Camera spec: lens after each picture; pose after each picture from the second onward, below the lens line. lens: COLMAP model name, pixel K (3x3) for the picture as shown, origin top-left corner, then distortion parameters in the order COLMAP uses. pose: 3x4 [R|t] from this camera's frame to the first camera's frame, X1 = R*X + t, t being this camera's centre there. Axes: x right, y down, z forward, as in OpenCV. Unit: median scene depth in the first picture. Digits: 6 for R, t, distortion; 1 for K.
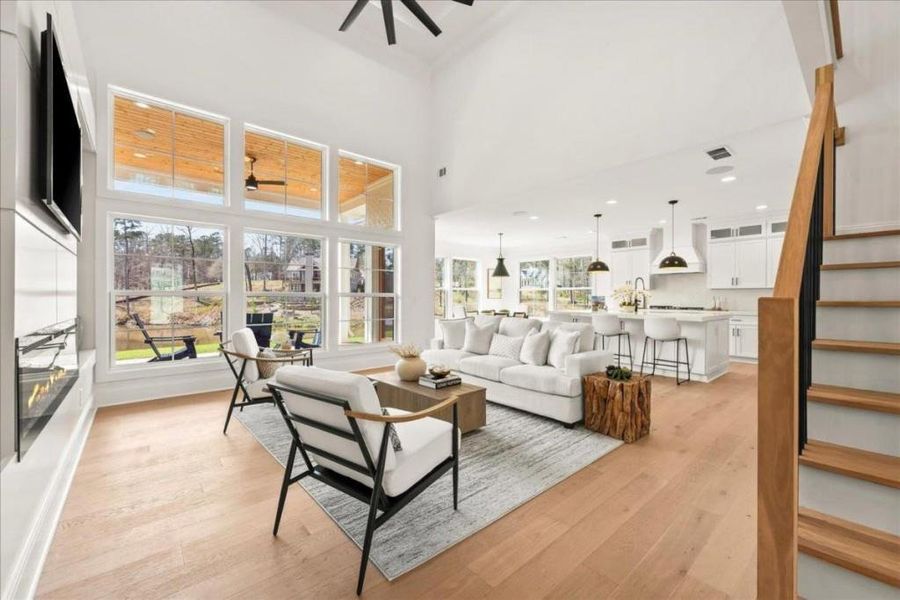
lens RADIAL K [[361.1, 0, 448.2], [0, 361.1, 299.8], [0, 0, 1]] dist [0.000014, 0.000451]
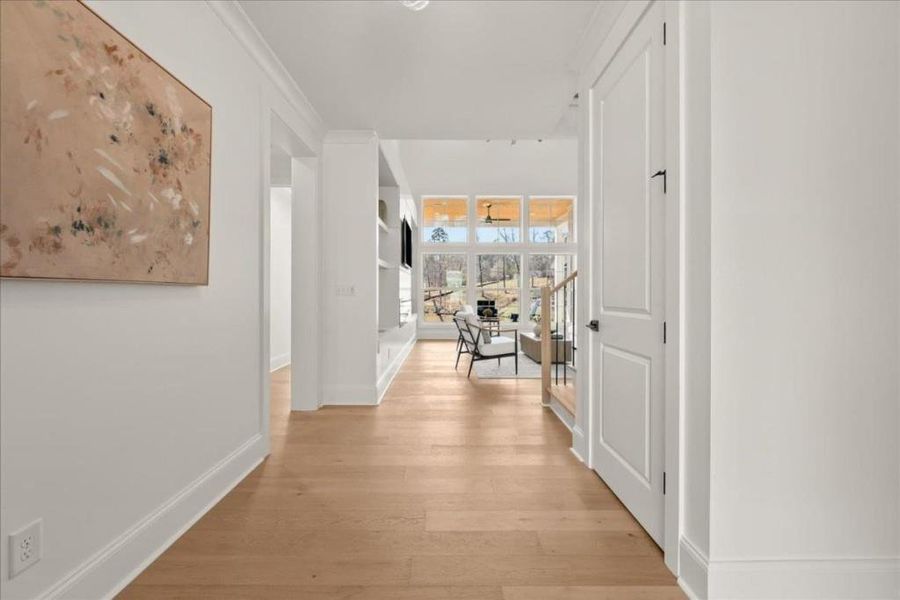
lens RADIAL K [[361.1, 0, 448.9], [0, 361.1, 294.3], [0, 0, 1]] dist [0.000014, 0.000451]
pose [[0.761703, 0.002940, -0.647919, 0.867072], [-0.006146, 0.999977, -0.002688, 0.028993], [0.647897, 0.006030, 0.761704, -0.807811]]
